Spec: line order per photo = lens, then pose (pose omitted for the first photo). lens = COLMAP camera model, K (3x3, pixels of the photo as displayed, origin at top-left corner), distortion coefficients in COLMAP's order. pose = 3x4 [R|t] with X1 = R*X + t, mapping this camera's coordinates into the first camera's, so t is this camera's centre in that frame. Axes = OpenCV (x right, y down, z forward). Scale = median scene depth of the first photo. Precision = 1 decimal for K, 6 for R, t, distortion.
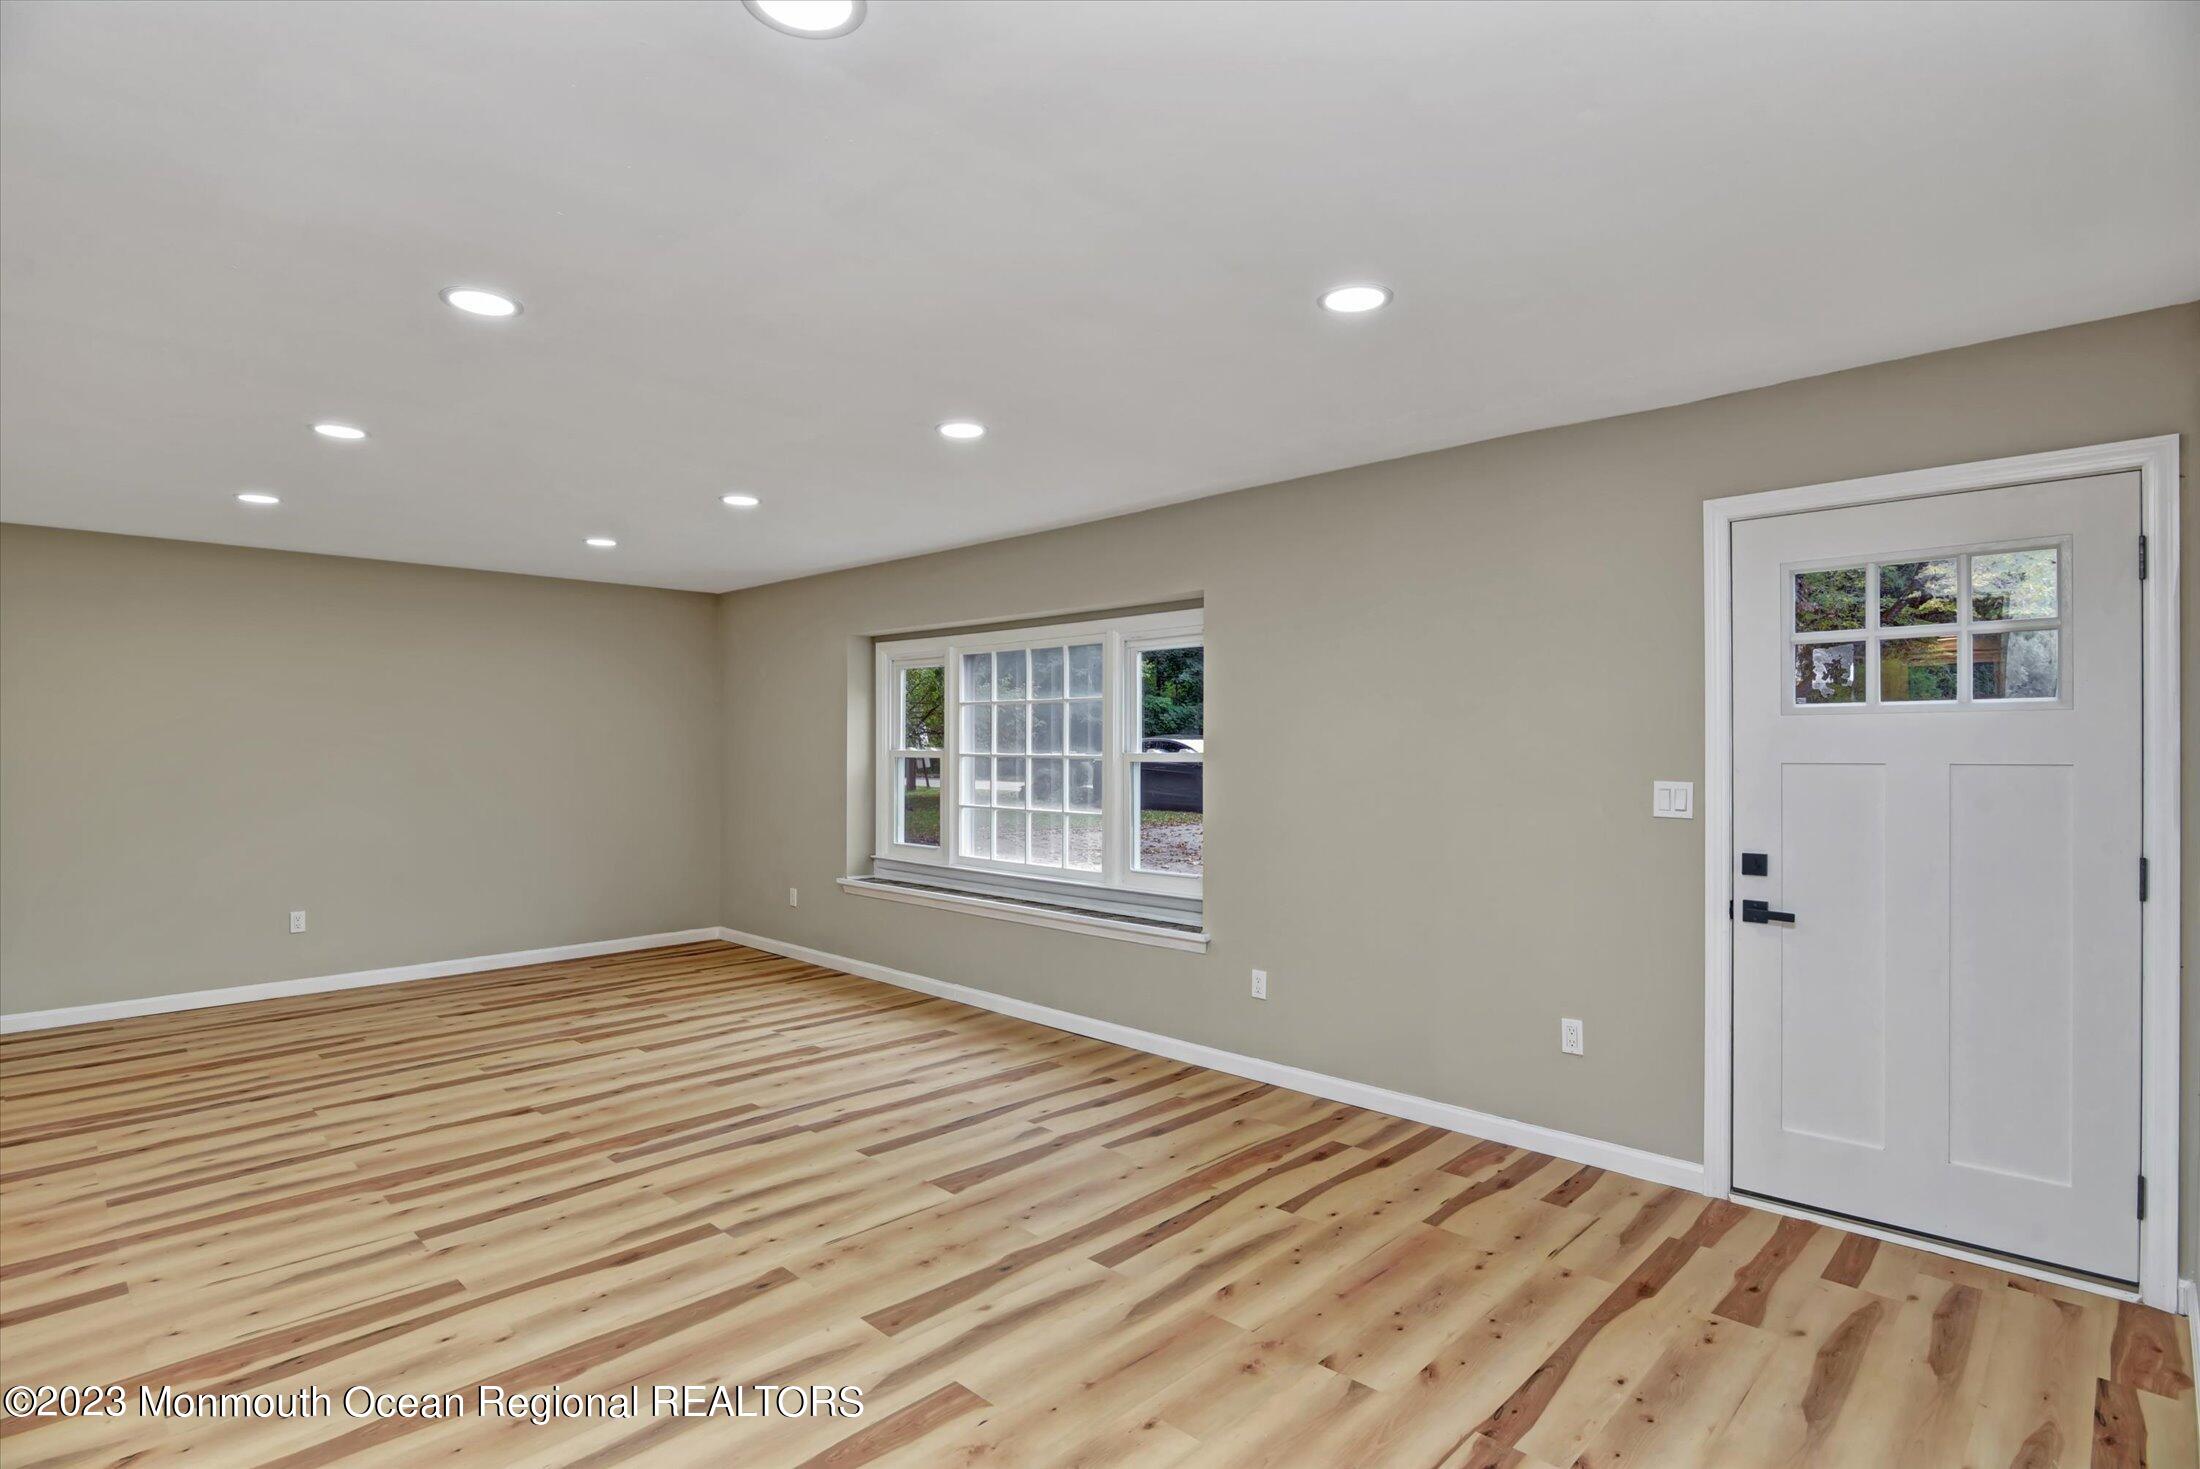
lens RADIAL K [[1095.2, 0, 1088.7], [0, 1095.2, 748.1], [0, 0, 1]] dist [-0.019324, -0.000065]
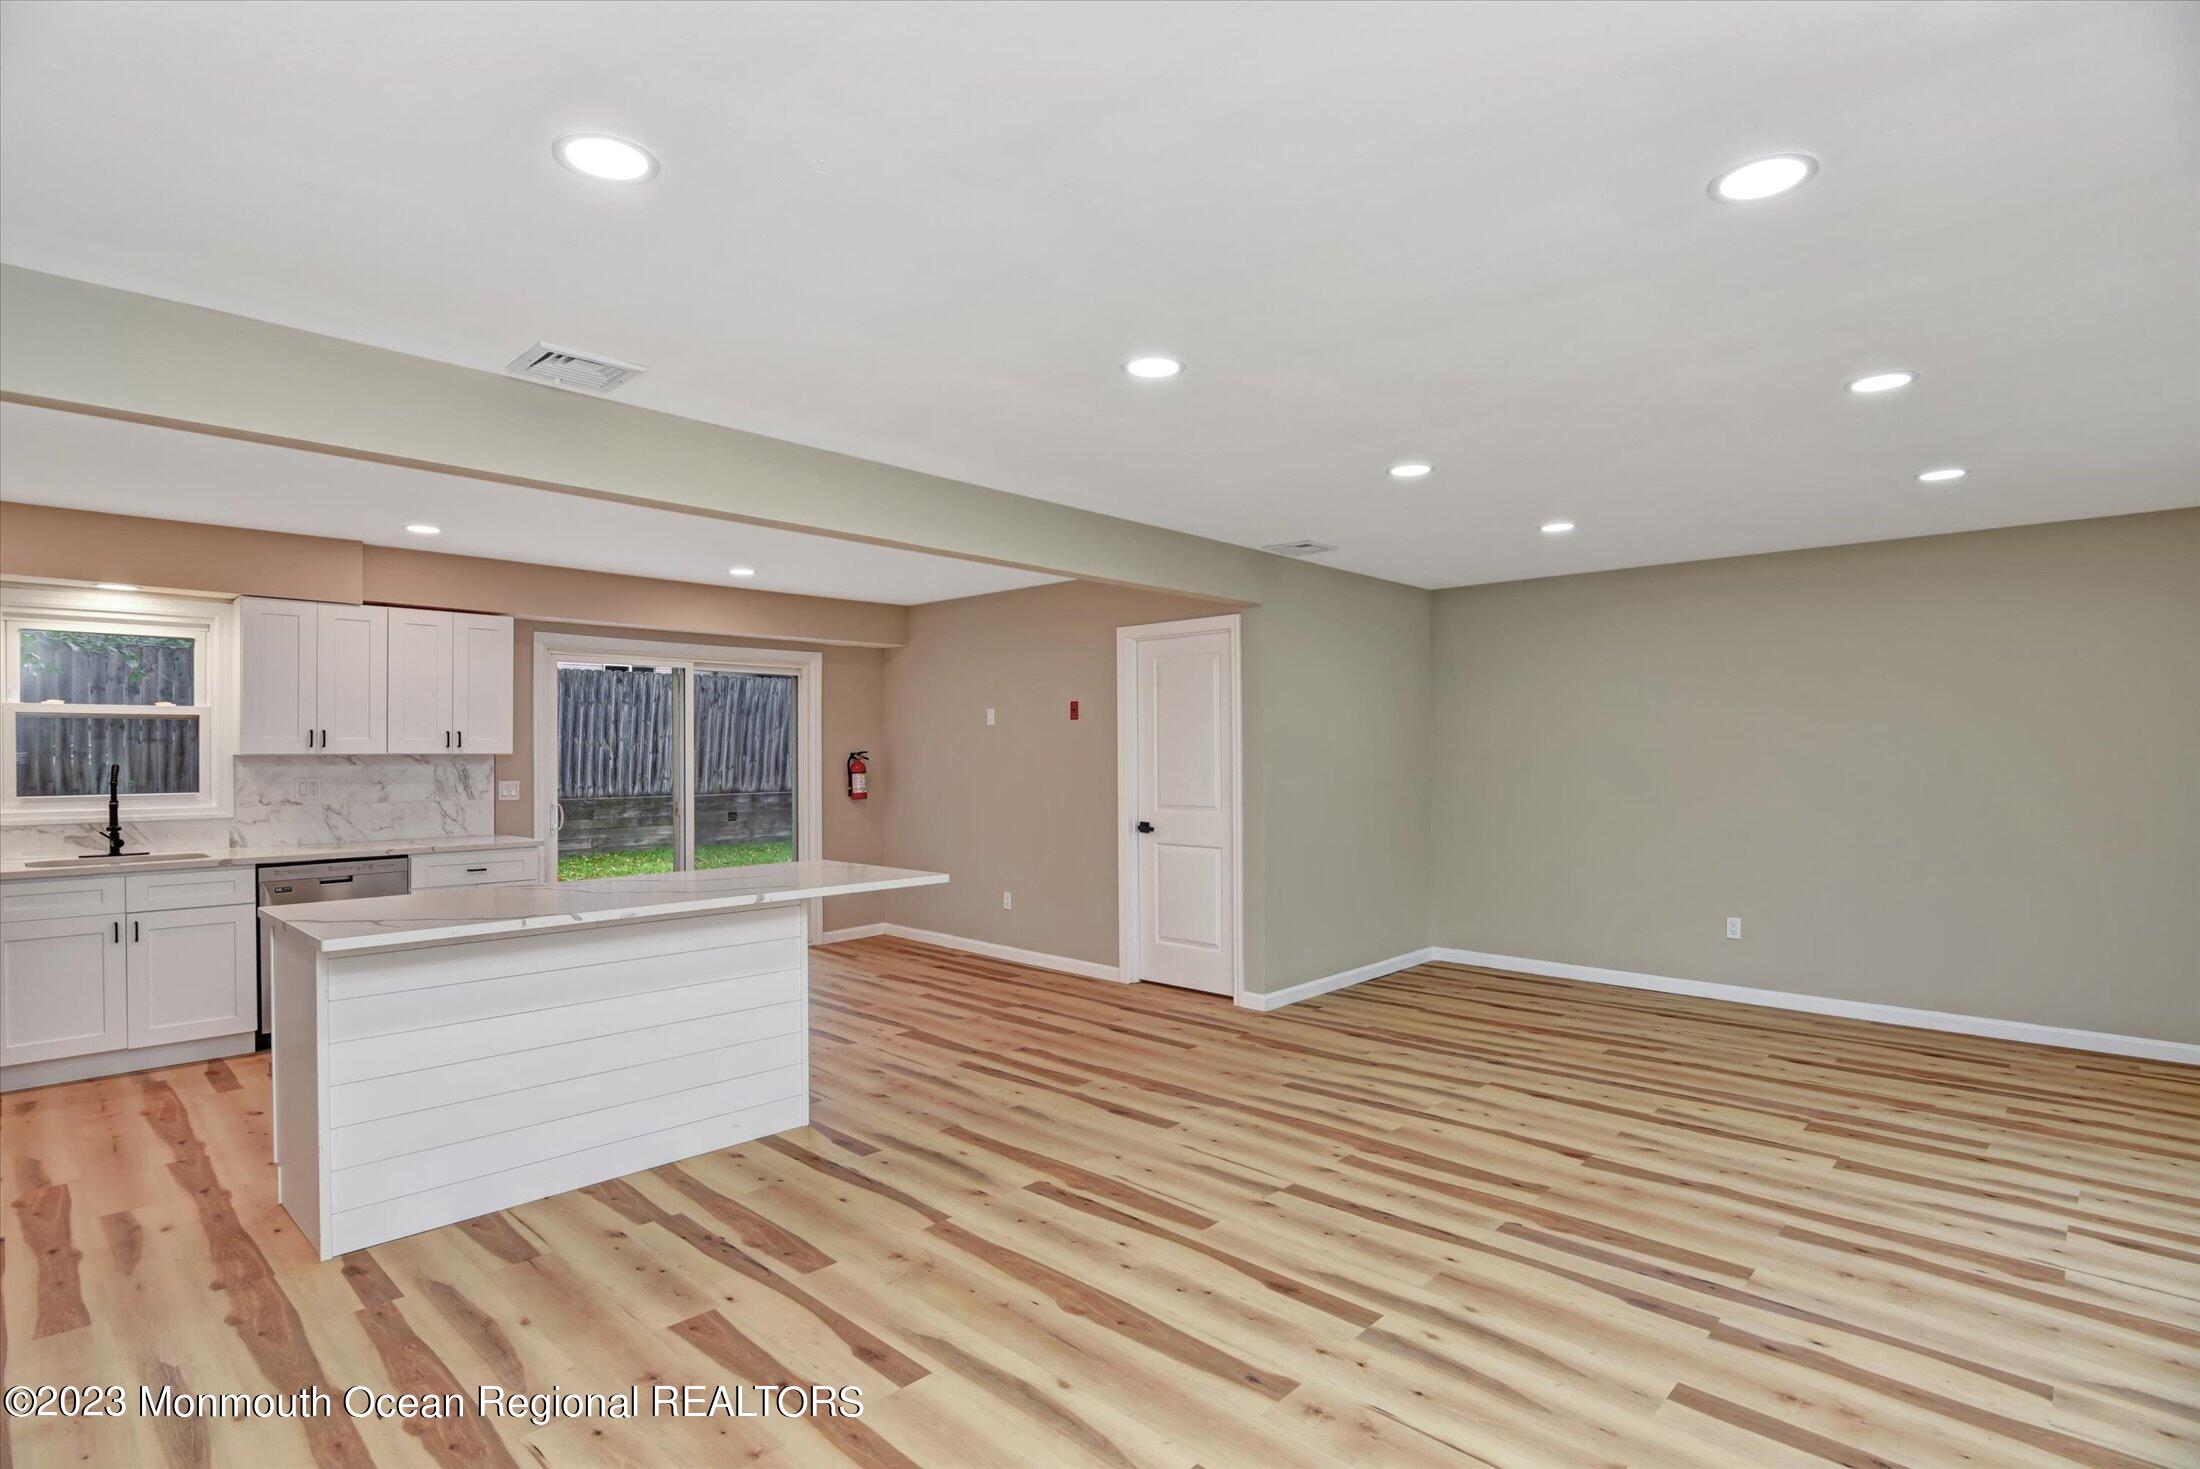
lens RADIAL K [[1095.2, 0, 1088.7], [0, 1095.2, 748.1], [0, 0, 1]] dist [-0.019324, -0.000065]
pose [[0.010345, 0.000827, -0.999946, 0.373464], [-0.004726, 0.999989, 0.000778, -0.002172], [0.999935, 0.004718, 0.010349, 0.577412]]
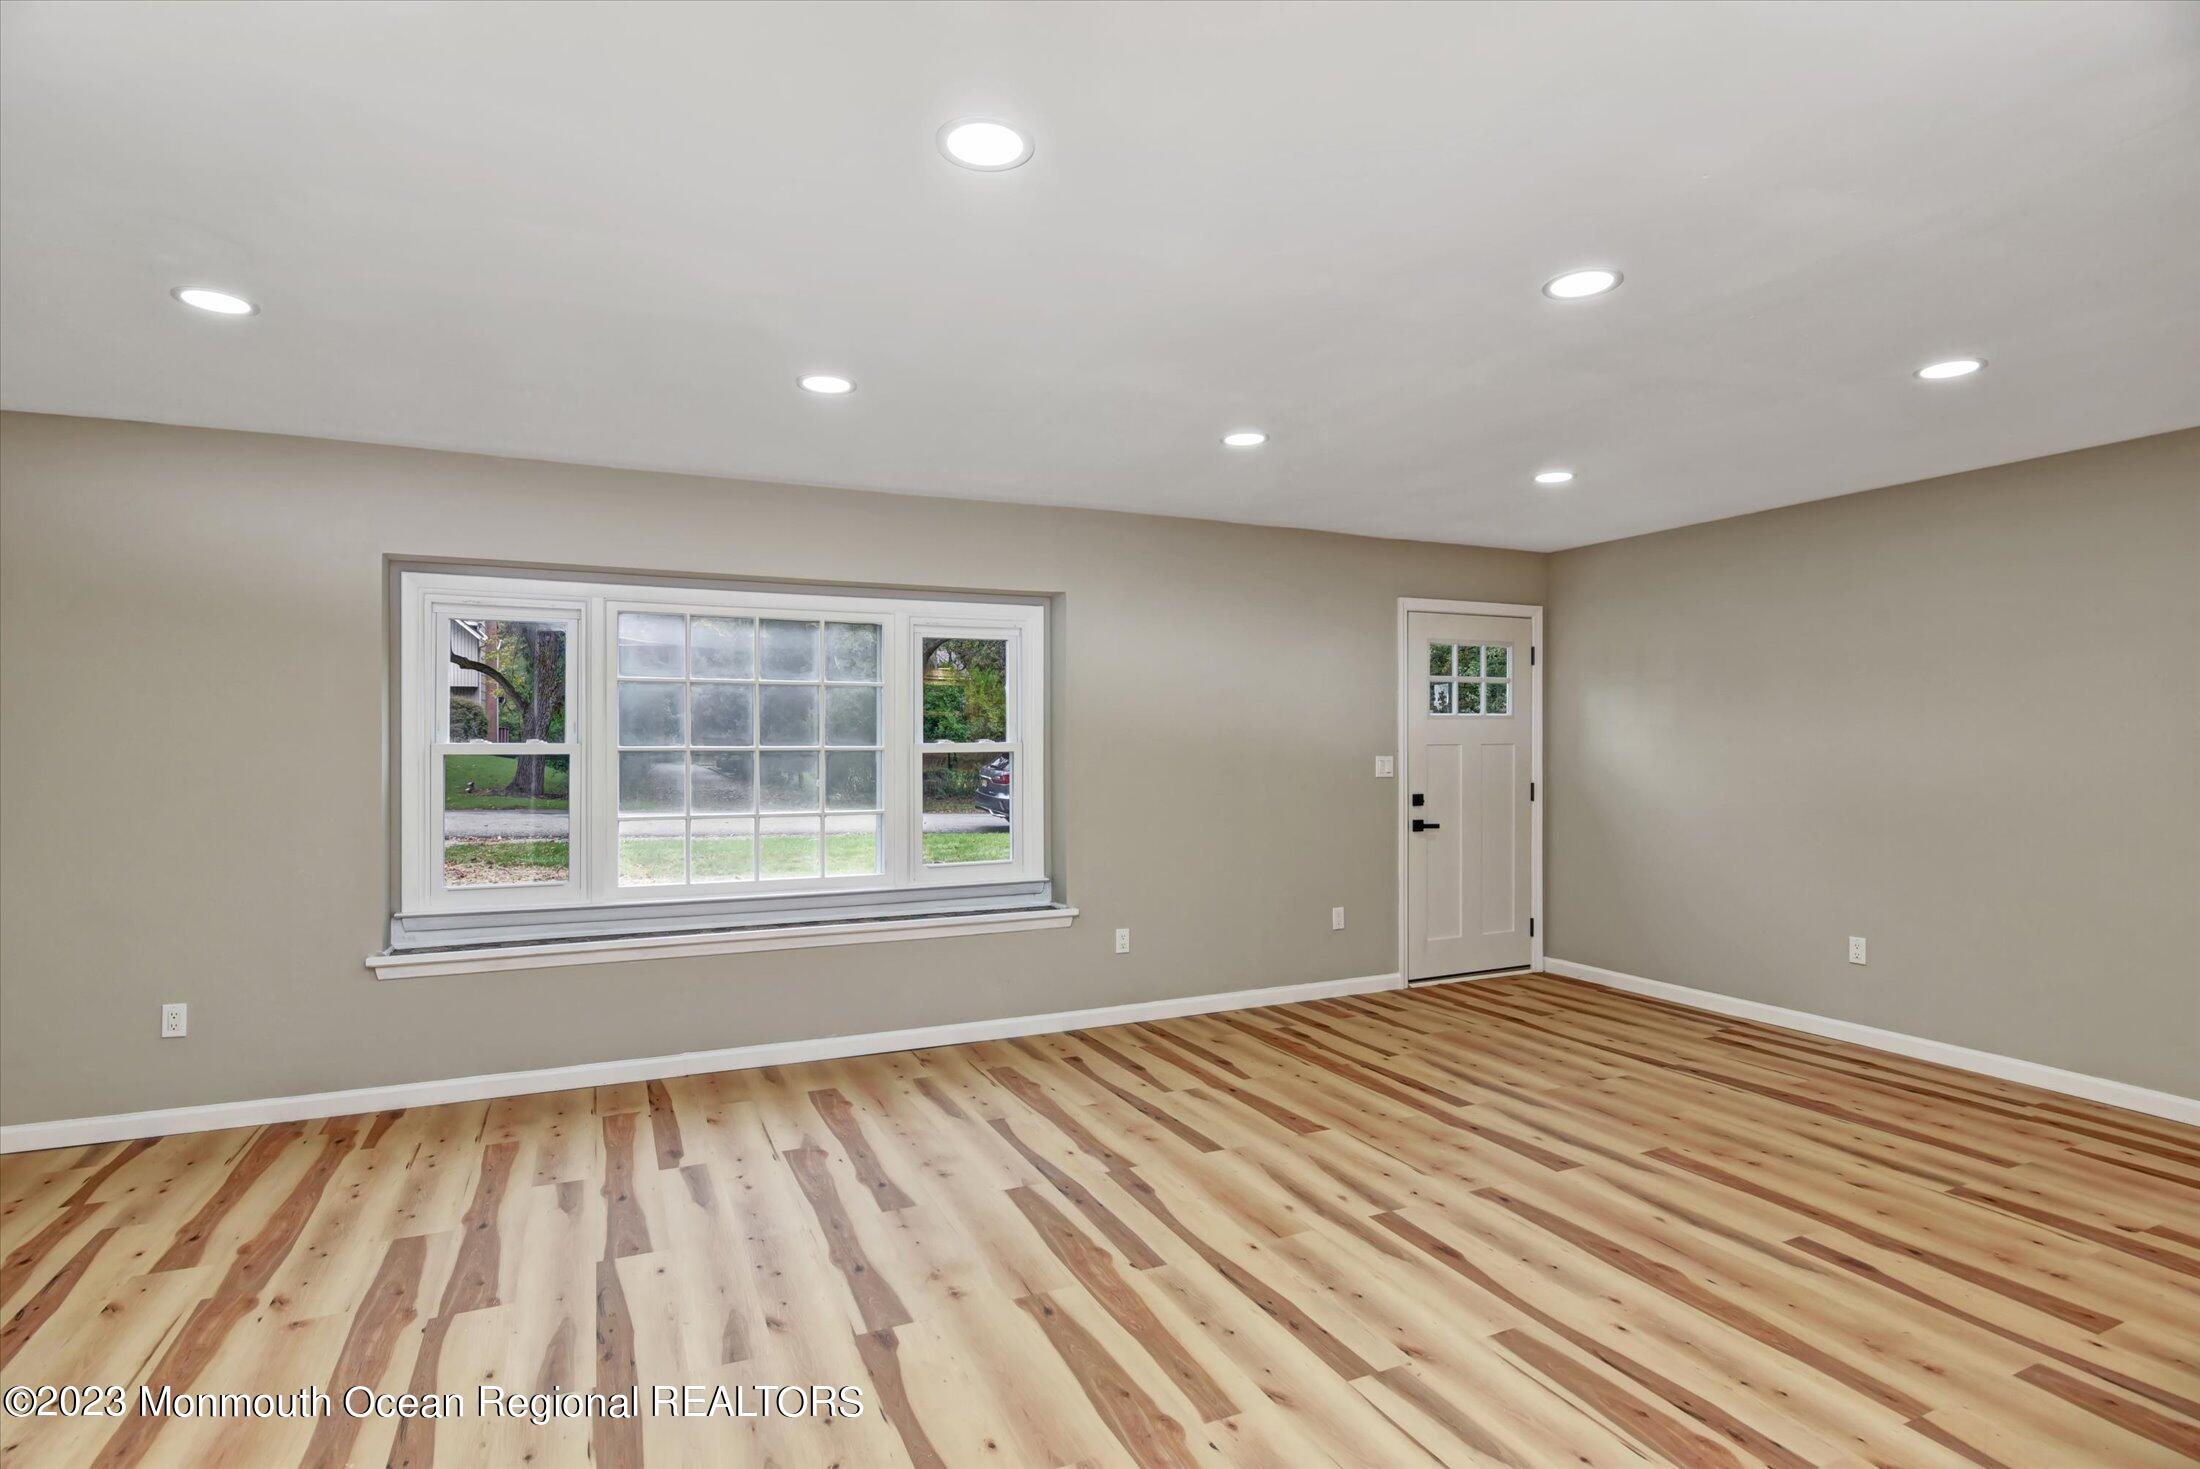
lens RADIAL K [[1107.2, 0, 1088.6], [0, 1107.2, 736.6], [0, 0, 1]] dist [-0.012949, -0.000036]
pose [[0.355294, 0.003227, 0.934749, -1.039334], [0.005213, 0.999972, -0.005434, 0.005751], [-0.934740, 0.006803, 0.355267, 0.667387]]
